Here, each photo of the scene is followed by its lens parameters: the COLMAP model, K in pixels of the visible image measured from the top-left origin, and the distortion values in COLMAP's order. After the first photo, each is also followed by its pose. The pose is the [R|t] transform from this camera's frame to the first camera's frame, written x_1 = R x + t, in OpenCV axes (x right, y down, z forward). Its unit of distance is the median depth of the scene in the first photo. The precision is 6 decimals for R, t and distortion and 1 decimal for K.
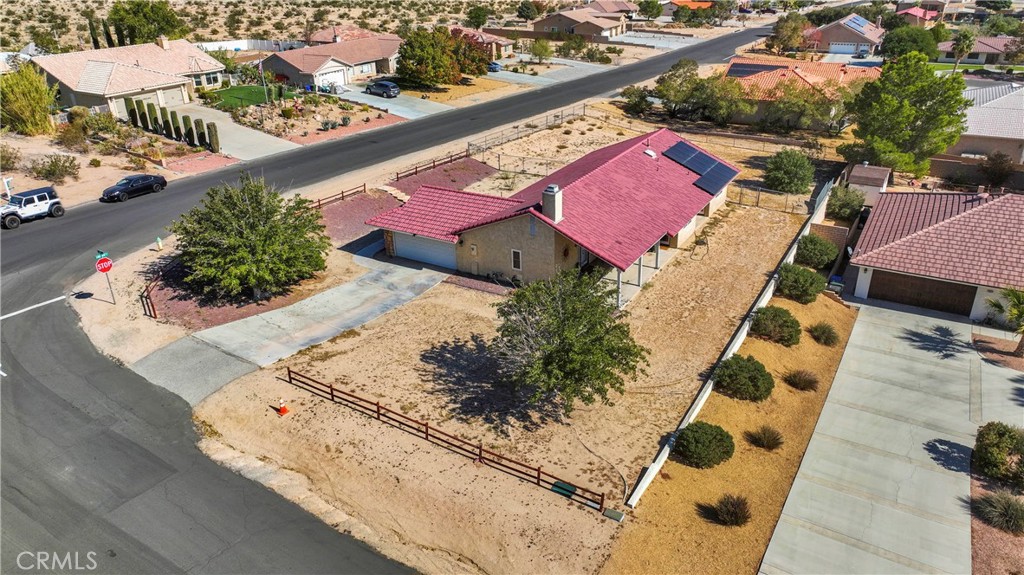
lens RADIAL K [[719.5, 0, 512.0], [0, 719.5, 287.5], [0, 0, 1]] dist [0.009941, -0.000589]
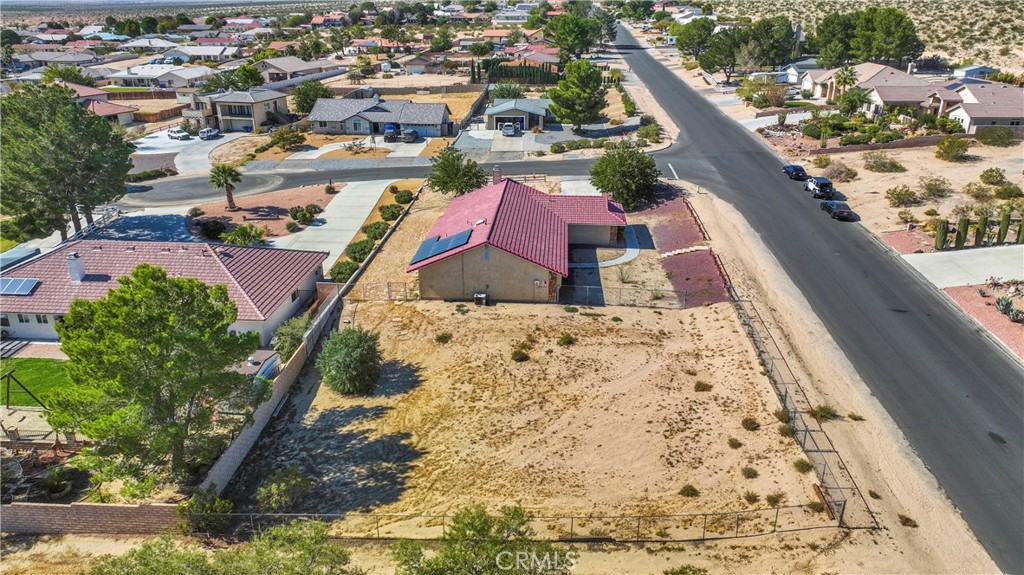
lens RADIAL K [[719.5, 0, 512.0], [0, 719.5, 287.5], [0, 0, 1]] dist [0.009941, -0.000589]
pose [[-0.893283, 0.186596, -0.408935, 0.846230], [-0.171995, 0.698638, 0.694495, -1.231138], [0.415287, 0.690715, -0.591988, 2.348752]]
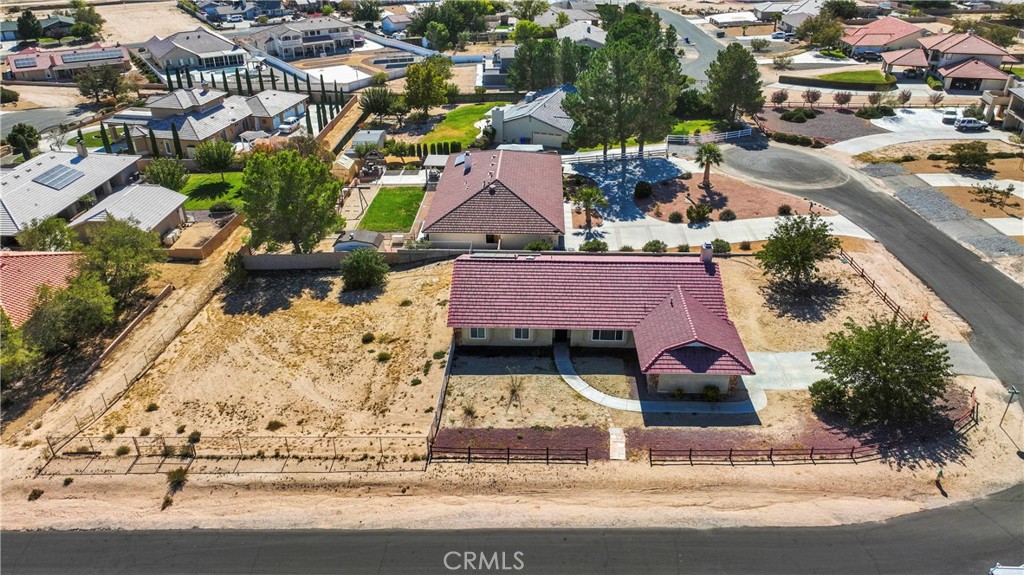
lens RADIAL K [[719.5, 0, 512.0], [0, 719.5, 287.5], [0, 0, 1]] dist [0.009941, -0.000589]
pose [[-0.479514, -0.401767, 0.780160, -0.970171], [0.387925, 0.700402, 0.599126, -1.146204], [-0.787134, 0.589932, -0.179997, 1.656447]]
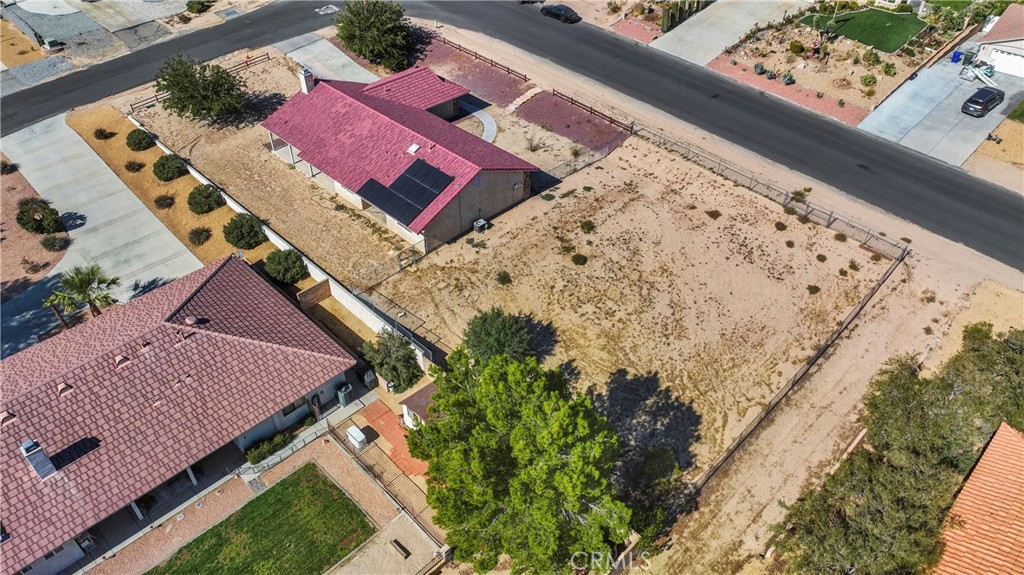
lens RADIAL K [[719.5, 0, 512.0], [0, 719.5, 287.5], [0, 0, 1]] dist [0.009941, -0.000589]
pose [[-0.246185, 0.644658, -0.723747, 1.395611], [-0.409829, 0.607450, 0.680474, -1.113572], [0.878313, 0.464134, 0.114654, 1.441050]]
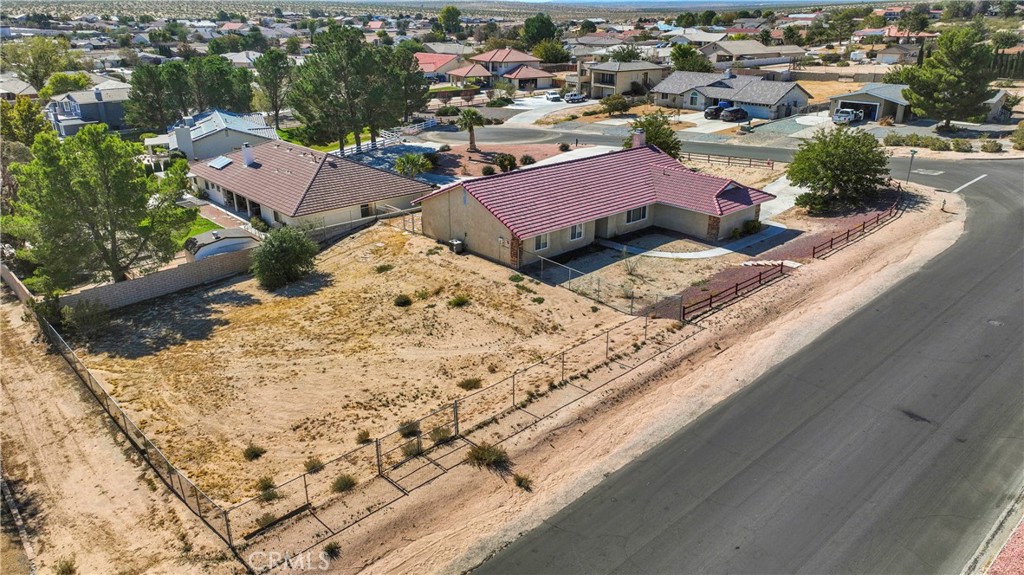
lens RADIAL K [[719.5, 0, 512.0], [0, 719.5, 287.5], [0, 0, 1]] dist [0.009941, -0.000589]
pose [[-0.955683, -0.080974, 0.283041, -0.158462], [0.148665, 0.697098, 0.701393, -1.069486], [-0.254102, 0.712388, -0.654167, 2.385449]]
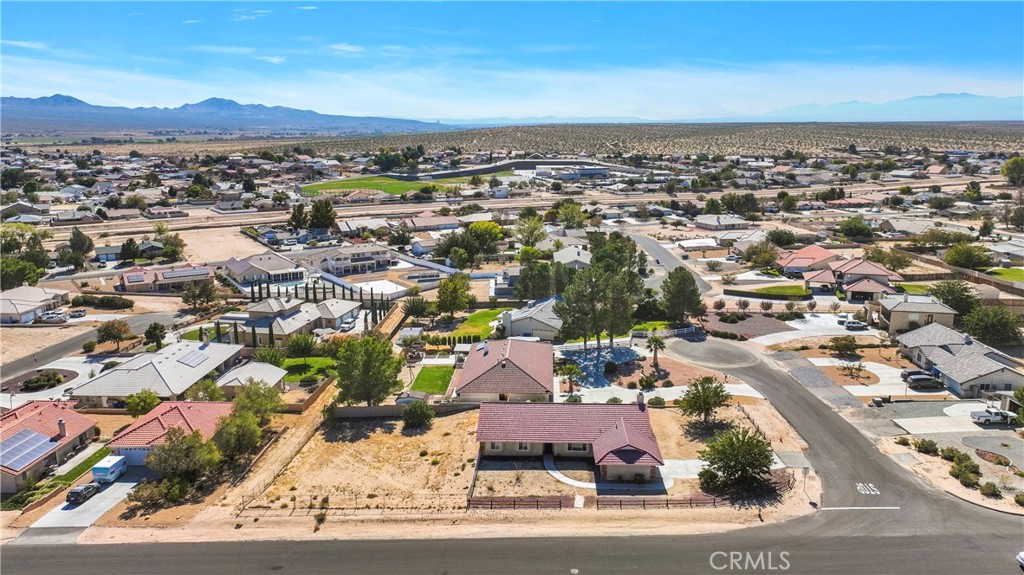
lens RADIAL K [[719.5, 0, 512.0], [0, 719.5, 287.5], [0, 0, 1]] dist [0.009941, -0.000589]
pose [[-0.472113, -0.167794, 0.865421, -1.771538], [0.389113, 0.841239, 0.375378, -1.508696], [-0.791012, 0.513967, -0.331870, 1.963356]]
